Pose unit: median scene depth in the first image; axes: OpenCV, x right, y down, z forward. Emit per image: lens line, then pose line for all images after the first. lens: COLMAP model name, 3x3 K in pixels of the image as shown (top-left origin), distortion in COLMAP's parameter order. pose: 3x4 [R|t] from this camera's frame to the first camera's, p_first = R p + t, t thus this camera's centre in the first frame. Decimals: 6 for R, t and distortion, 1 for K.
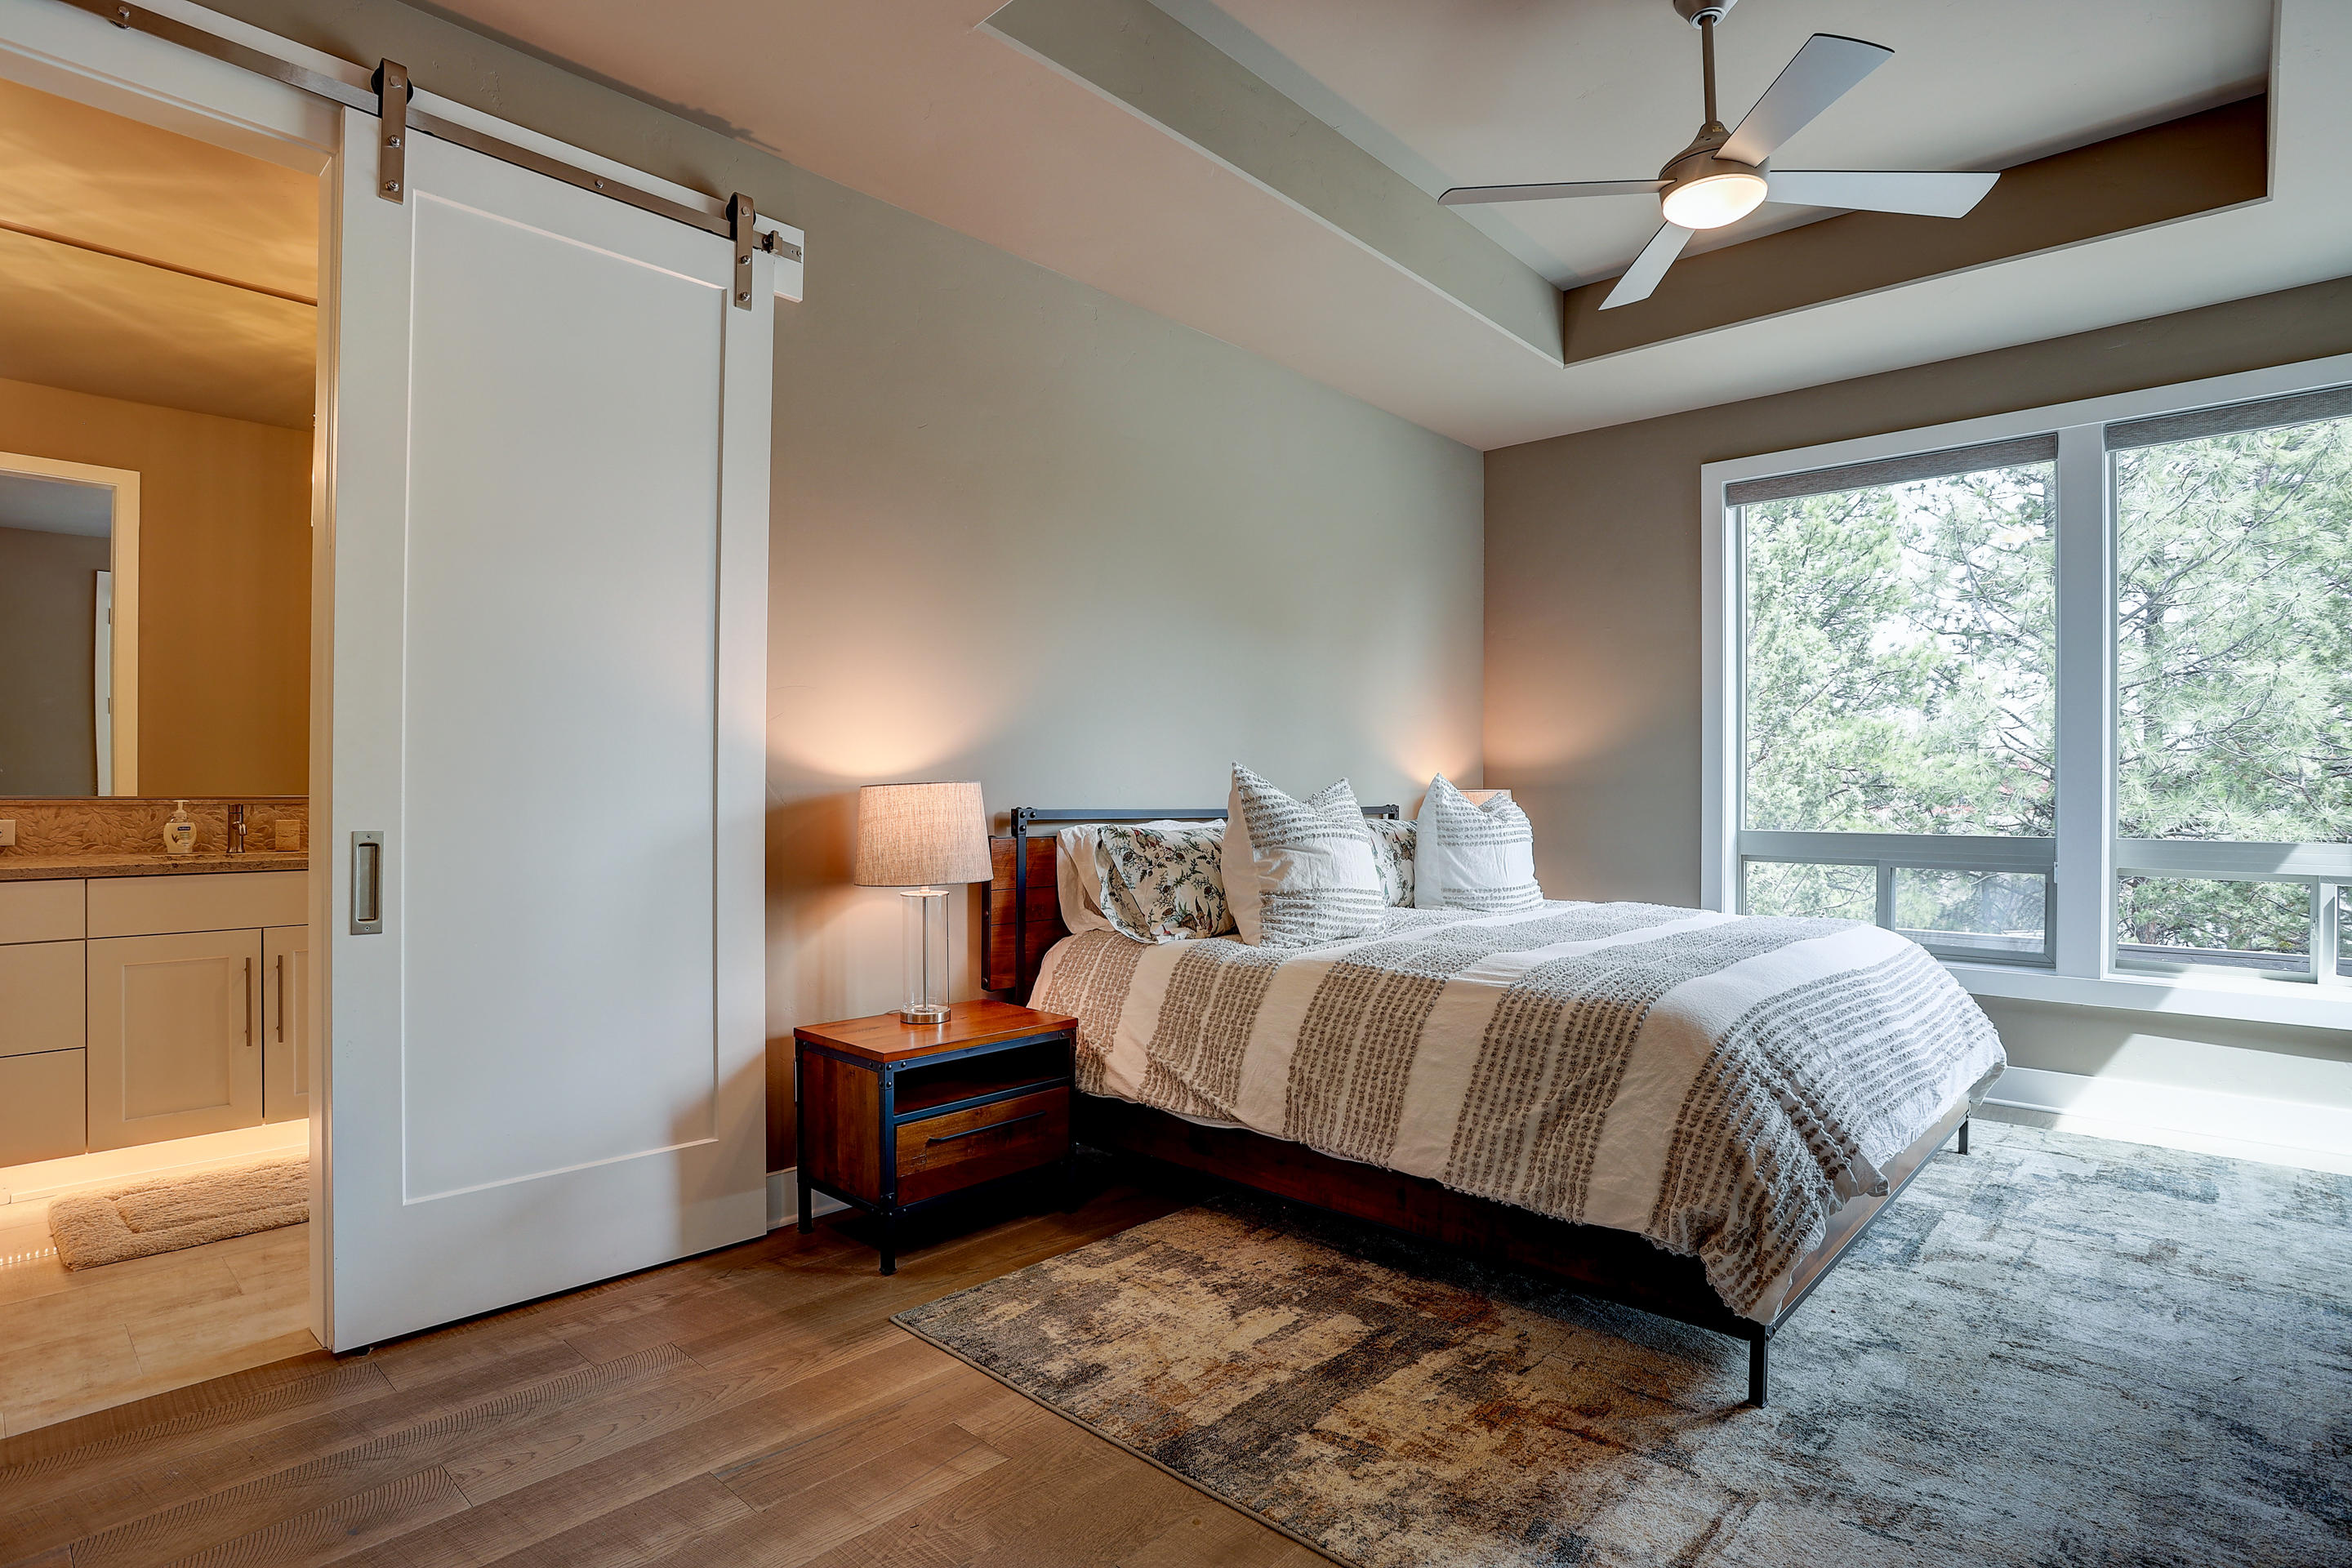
lens RADIAL K [[1192.1, 0, 1201.8], [0, 1192.1, 786.1], [0, 0, 1]] dist [-0.060465, 0.029544]
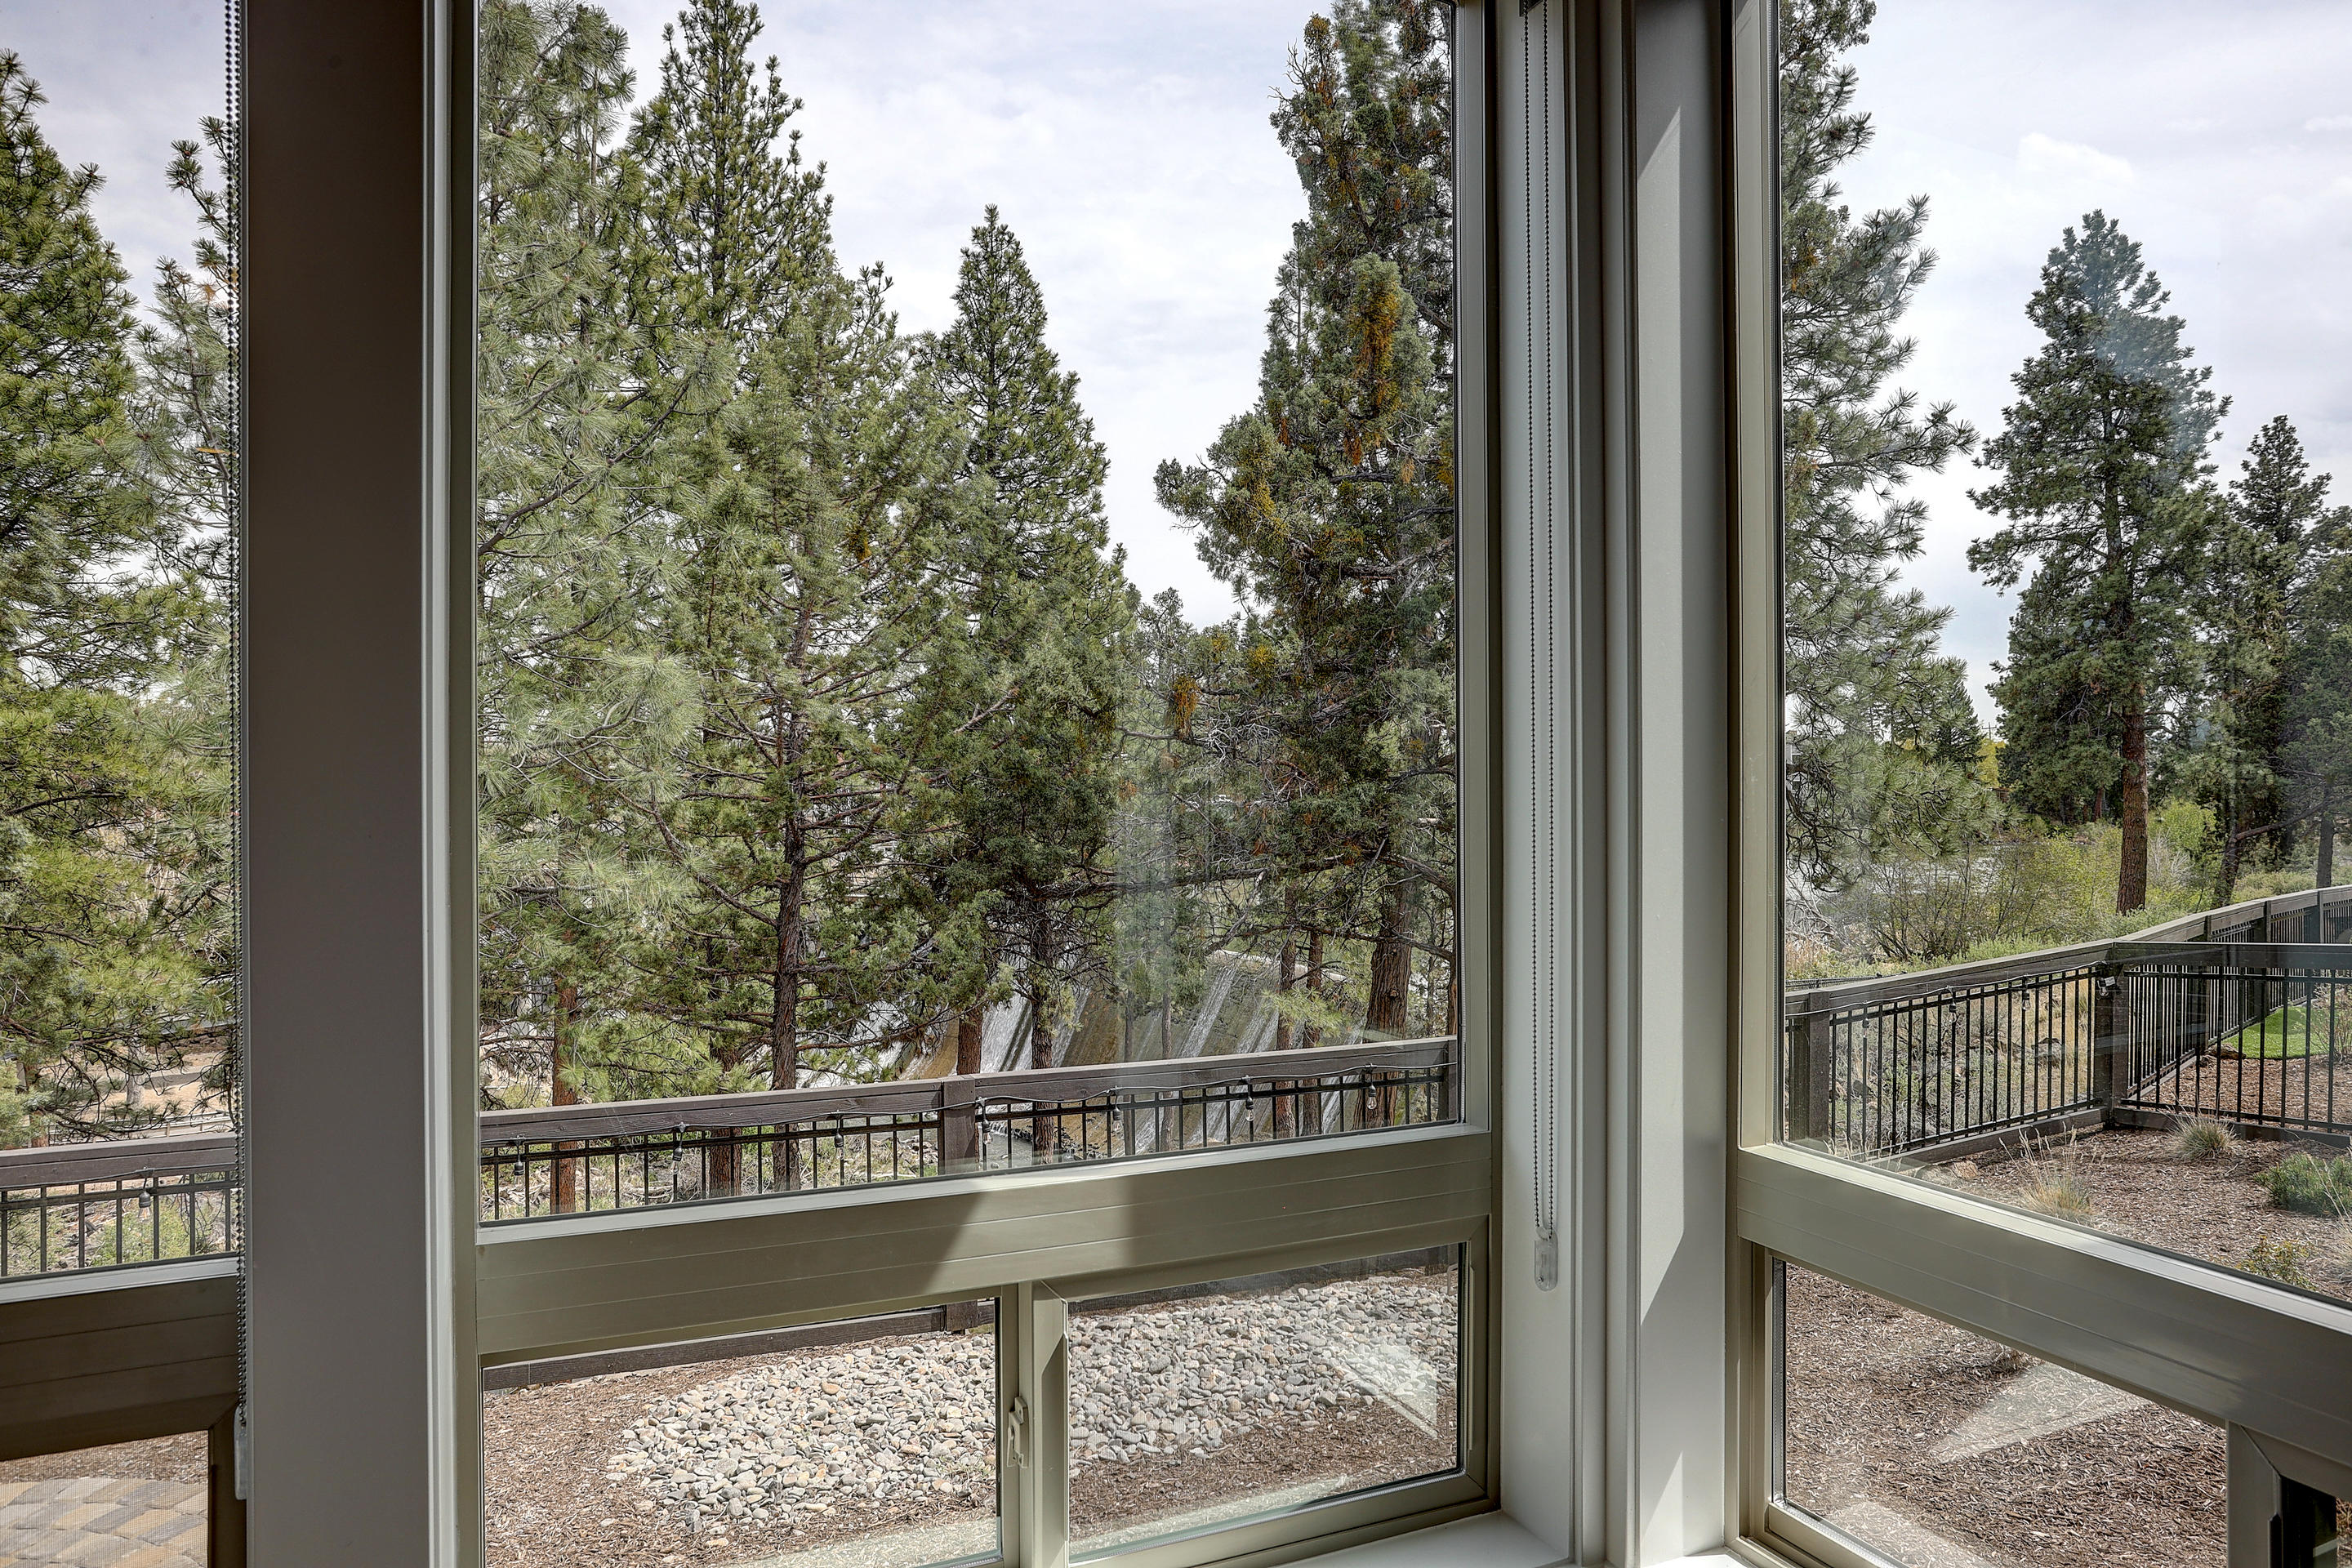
lens RADIAL K [[1364.0, 0, 1169.6], [0, 1364.0, 787.8], [0, 0, 1]] dist [-0.047395, 0.044672]
pose [[0.393450, -0.012158, 0.919266, 0.418787], [0.001508, 0.999920, 0.012579, -0.045429], [-0.919345, -0.003563, 0.393437, 0.541375]]
